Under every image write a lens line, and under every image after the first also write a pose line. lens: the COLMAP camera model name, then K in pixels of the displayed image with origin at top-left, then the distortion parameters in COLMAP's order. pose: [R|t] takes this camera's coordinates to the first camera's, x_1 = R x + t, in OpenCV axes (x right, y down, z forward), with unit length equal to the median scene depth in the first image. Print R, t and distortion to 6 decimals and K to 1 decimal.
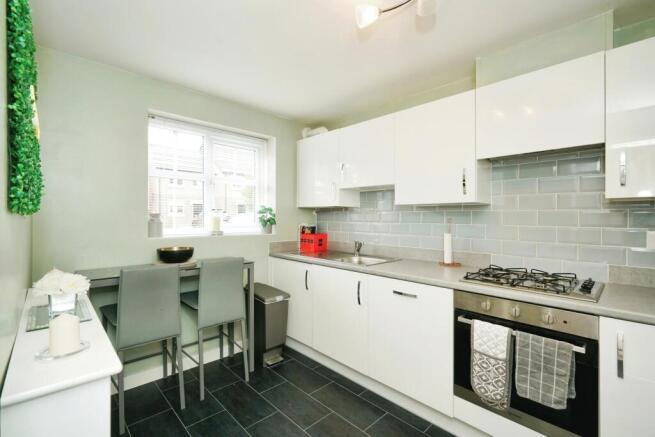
lens RADIAL K [[292.3, 0, 326.1], [0, 292.3, 221.9], [0, 0, 1]] dist [-0.002608, -0.000085]
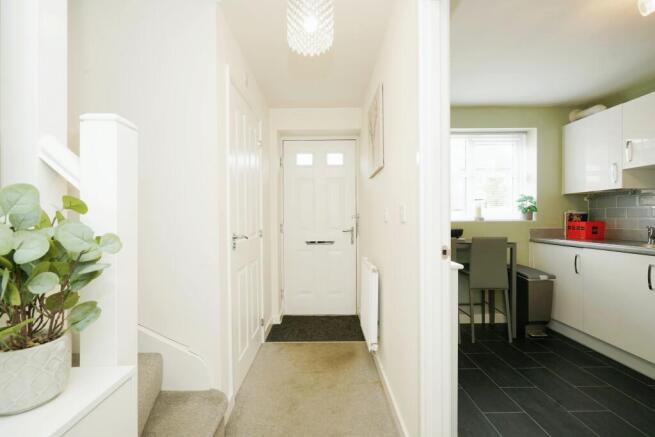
lens RADIAL K [[292.3, 0, 326.1], [0, 292.3, 221.9], [0, 0, 1]] dist [-0.002608, -0.000085]
pose [[0.720185, -0.000622, -0.693782, 0.010083], [0.008328, 0.999935, 0.007749, 0.034246], [0.693732, -0.011359, 0.720144, -0.303028]]
